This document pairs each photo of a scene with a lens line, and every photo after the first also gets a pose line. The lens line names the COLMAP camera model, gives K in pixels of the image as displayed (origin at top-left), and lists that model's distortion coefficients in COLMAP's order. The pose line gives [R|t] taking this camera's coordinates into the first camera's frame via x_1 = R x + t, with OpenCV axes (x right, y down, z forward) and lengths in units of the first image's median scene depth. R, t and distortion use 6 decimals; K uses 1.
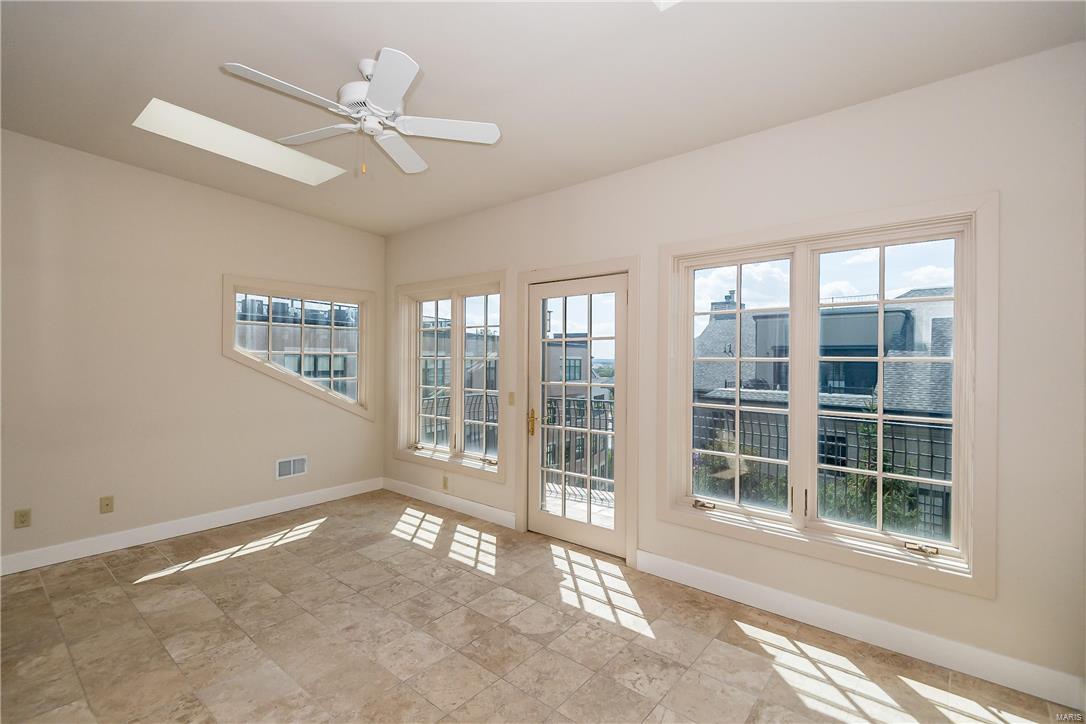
lens RADIAL K [[496.7, 0, 541.7], [0, 496.7, 365.9], [0, 0, 1]] dist [0.019948, -0.010980]
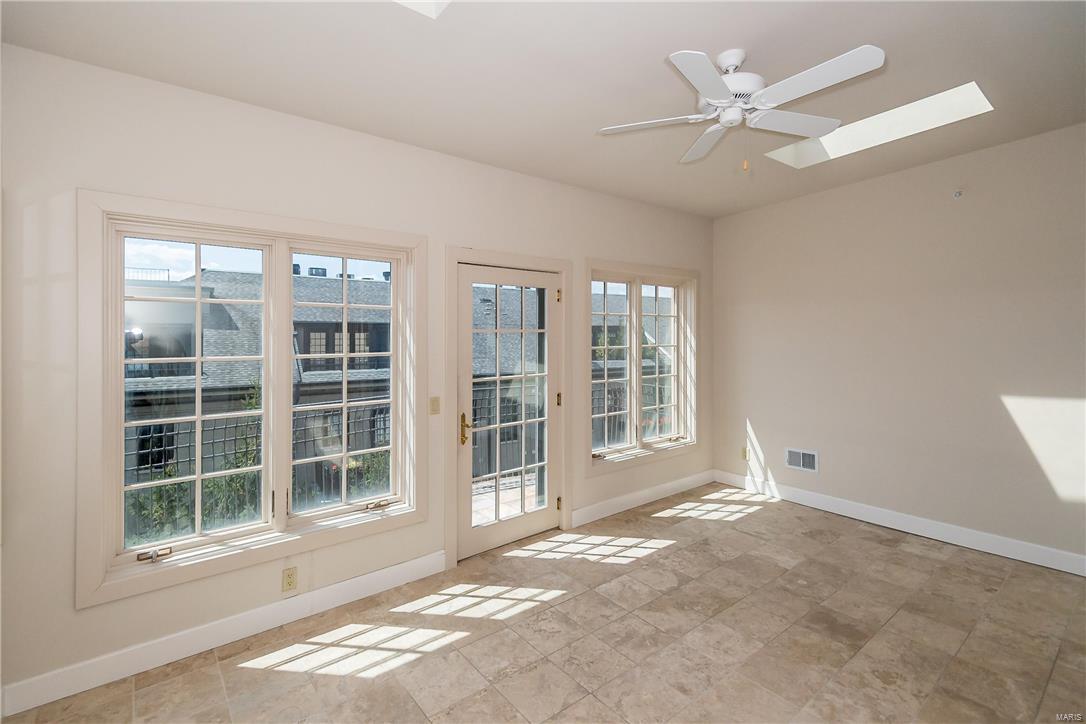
lens RADIAL K [[496.7, 0, 545.8], [0, 496.7, 353.0], [0, 0, 1]] dist [0.019948, -0.010980]
pose [[0.185303, -0.016840, 0.982537, -0.803028], [0.048752, 0.998779, 0.007924, -0.001208], [-0.981471, 0.046432, 0.185897, 0.726939]]
